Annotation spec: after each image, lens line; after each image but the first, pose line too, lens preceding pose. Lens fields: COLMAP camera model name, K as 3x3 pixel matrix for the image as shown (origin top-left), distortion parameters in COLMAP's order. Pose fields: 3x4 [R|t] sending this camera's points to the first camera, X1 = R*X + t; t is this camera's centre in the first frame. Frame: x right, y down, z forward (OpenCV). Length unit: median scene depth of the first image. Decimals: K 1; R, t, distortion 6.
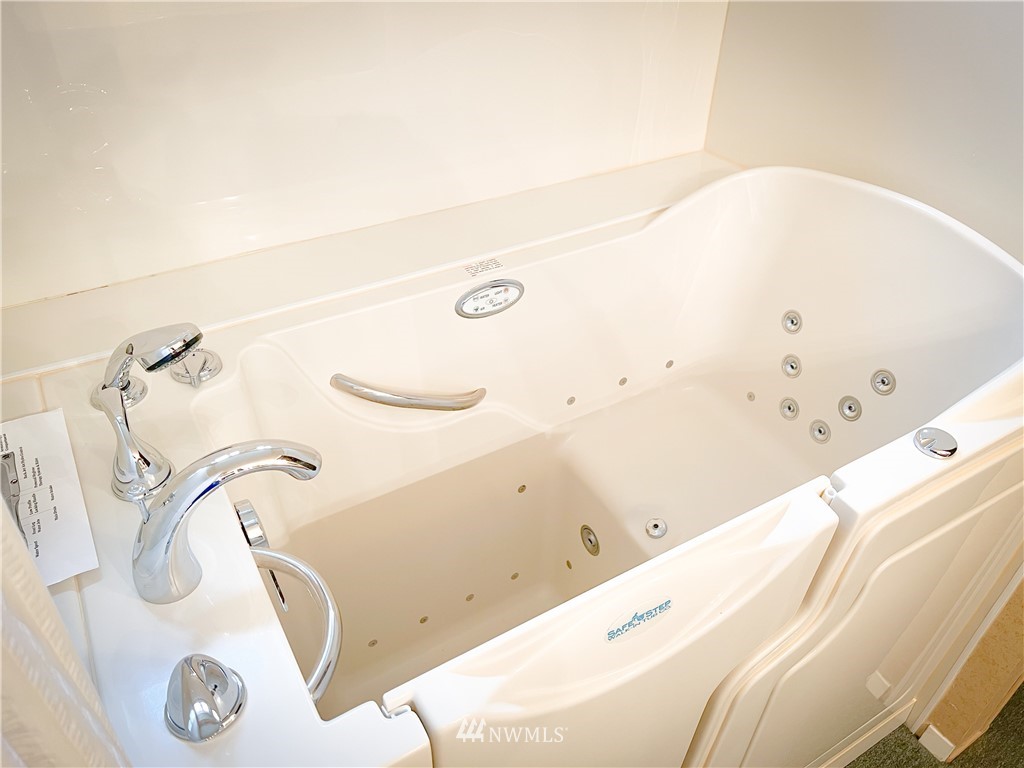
lens RADIAL K [[780.3, 0, 512.0], [0, 780.3, 384.0], [0, 0, 1]] dist [0.000179, 0.001238]
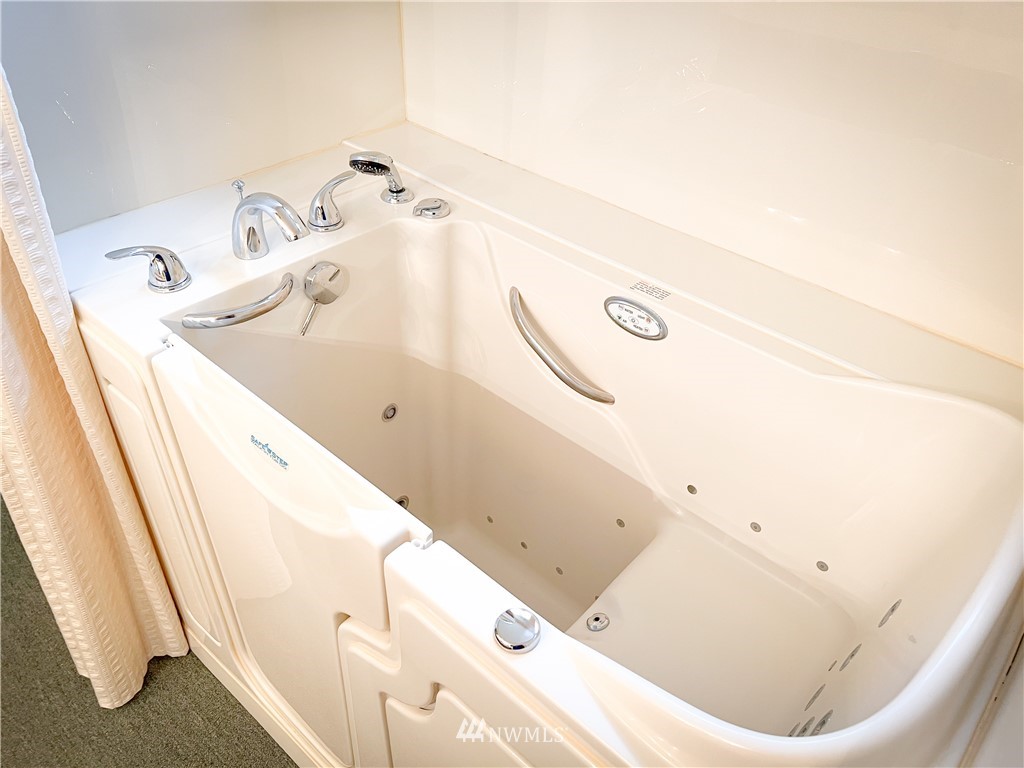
lens RADIAL K [[780.3, 0, 512.0], [0, 780.3, 384.0], [0, 0, 1]] dist [0.000179, 0.001238]
pose [[0.292397, 0.574320, -0.764631, 0.763854], [-0.603947, 0.730842, 0.317991, -0.275818], [0.741453, 0.368817, 0.560555, 0.336166]]
